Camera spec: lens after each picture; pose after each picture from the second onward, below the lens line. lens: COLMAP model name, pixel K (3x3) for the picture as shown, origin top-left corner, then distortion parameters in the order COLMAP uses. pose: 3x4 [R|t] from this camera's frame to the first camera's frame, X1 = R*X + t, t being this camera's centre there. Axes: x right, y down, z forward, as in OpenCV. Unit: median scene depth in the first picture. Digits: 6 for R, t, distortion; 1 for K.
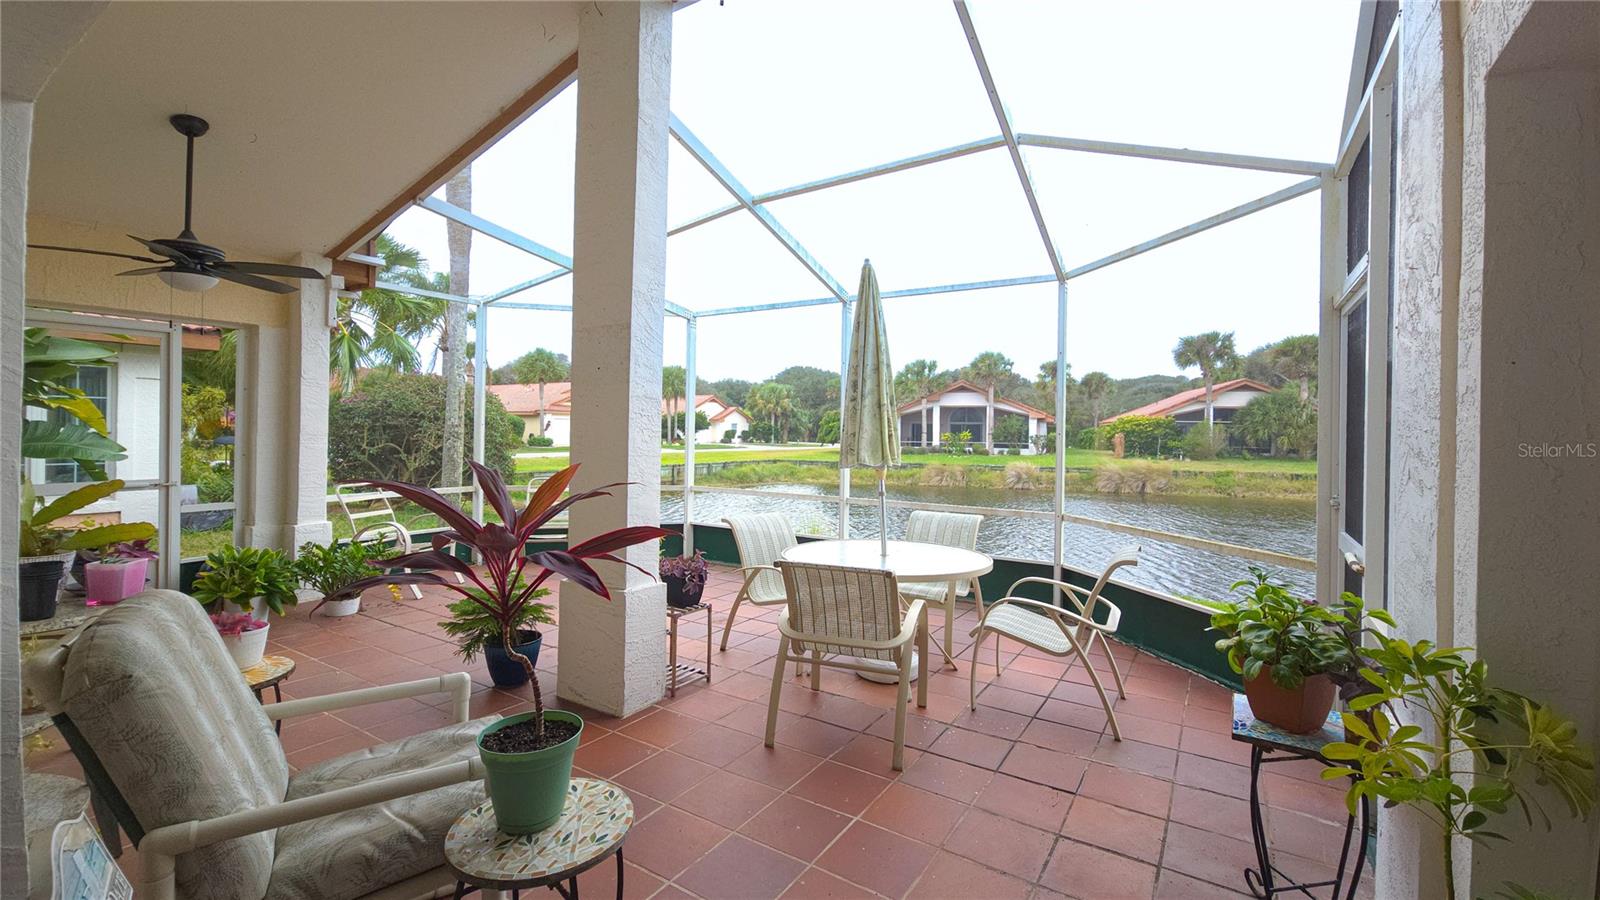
lens RADIAL K [[669.6, 0, 806.8], [0, 669.6, 428.5], [0, 0, 1]] dist [-0.000010, -0.000028]
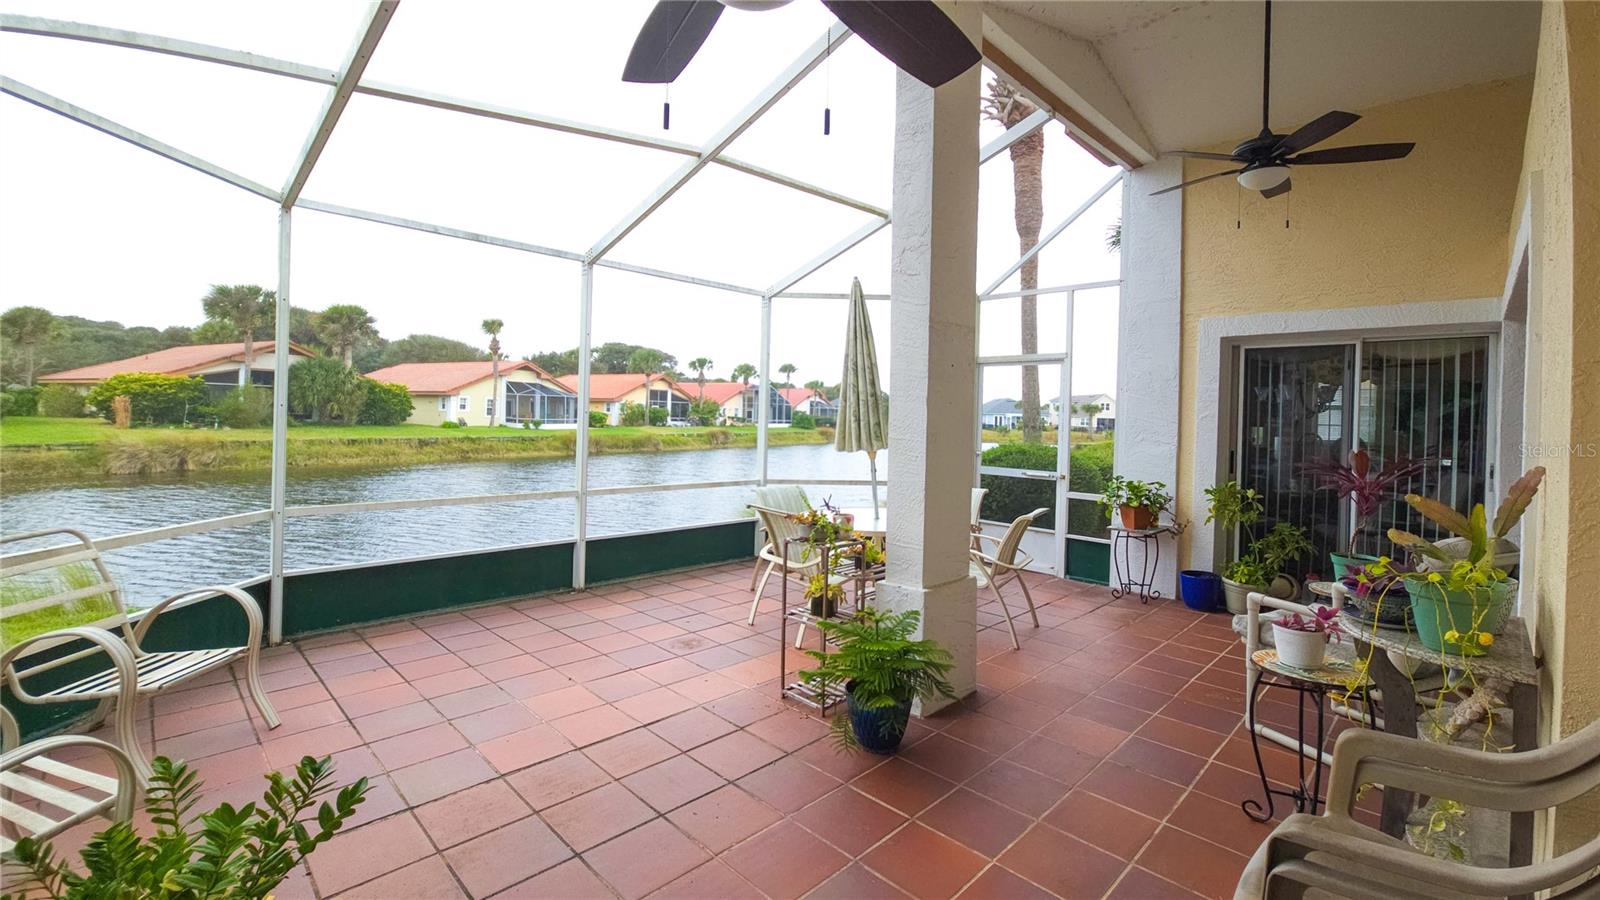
lens RADIAL K [[669.6, 0, 806.8], [0, 669.6, 428.5], [0, 0, 1]] dist [-0.000010, -0.000028]
pose [[0.217456, -0.028247, 0.975661, -0.114965], [-0.025141, 0.999087, 0.034529, -0.001789], [-0.975746, -0.032038, 0.216547, 0.082520]]
